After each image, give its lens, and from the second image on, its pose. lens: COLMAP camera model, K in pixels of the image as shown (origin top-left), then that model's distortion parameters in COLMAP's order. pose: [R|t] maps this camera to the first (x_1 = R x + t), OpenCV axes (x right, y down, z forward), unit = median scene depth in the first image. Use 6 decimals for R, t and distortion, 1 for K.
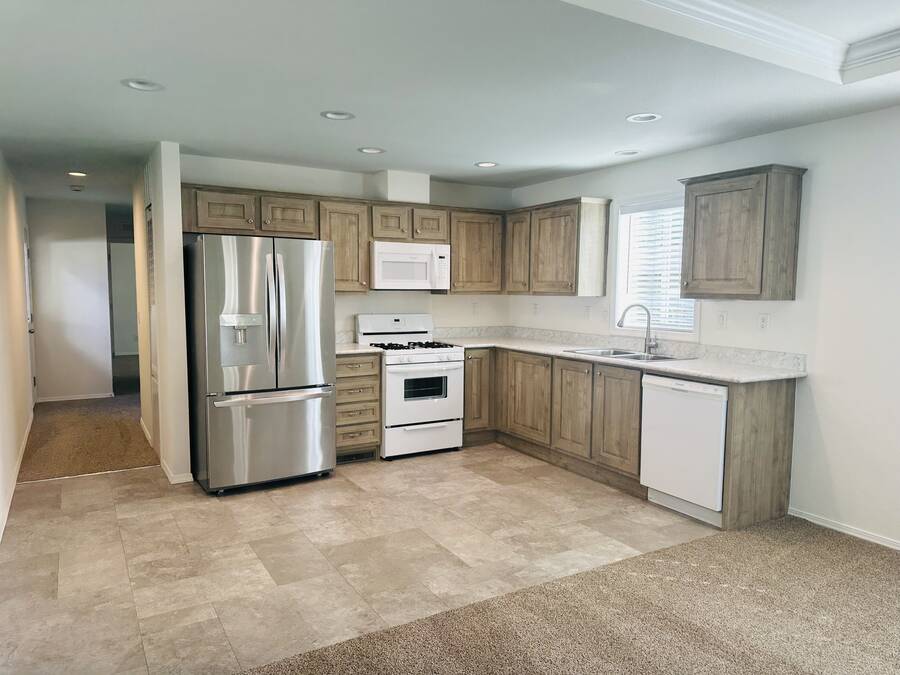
lens RADIAL K [[639.8, 0, 453.7], [0, 639.8, 341.1], [0, 0, 1]] dist [-0.007588, -0.032826]
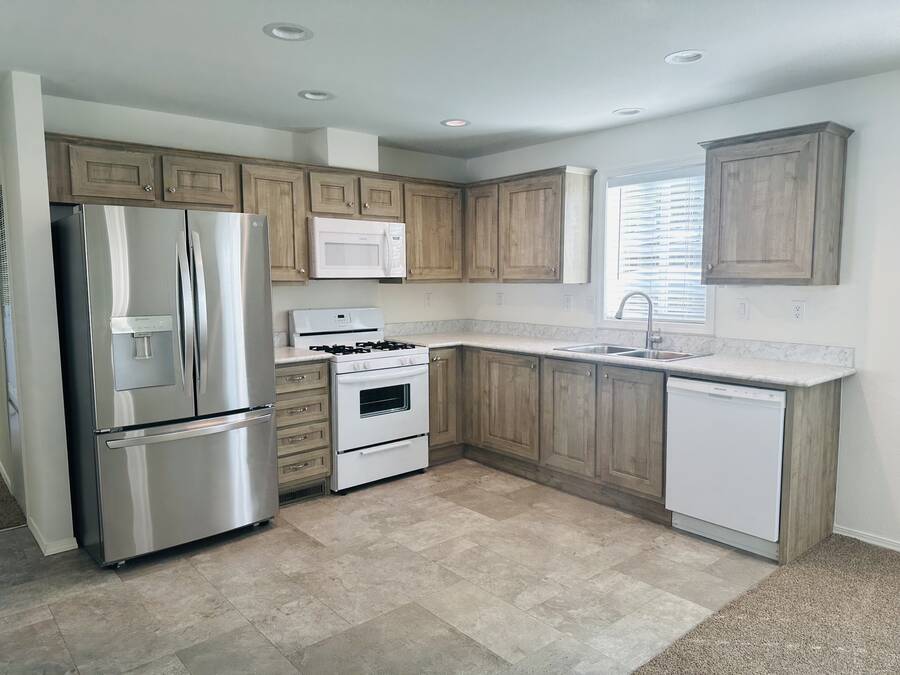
lens RADIAL K [[639.8, 0, 470.0], [0, 639.8, 335.7], [0, 0, 1]] dist [-0.007588, -0.032826]
pose [[0.982188, -0.029270, 0.185607, -0.097839], [0.027122, 0.999533, 0.014099, -0.018571], [-0.185933, -0.008814, 0.982523, 0.216342]]
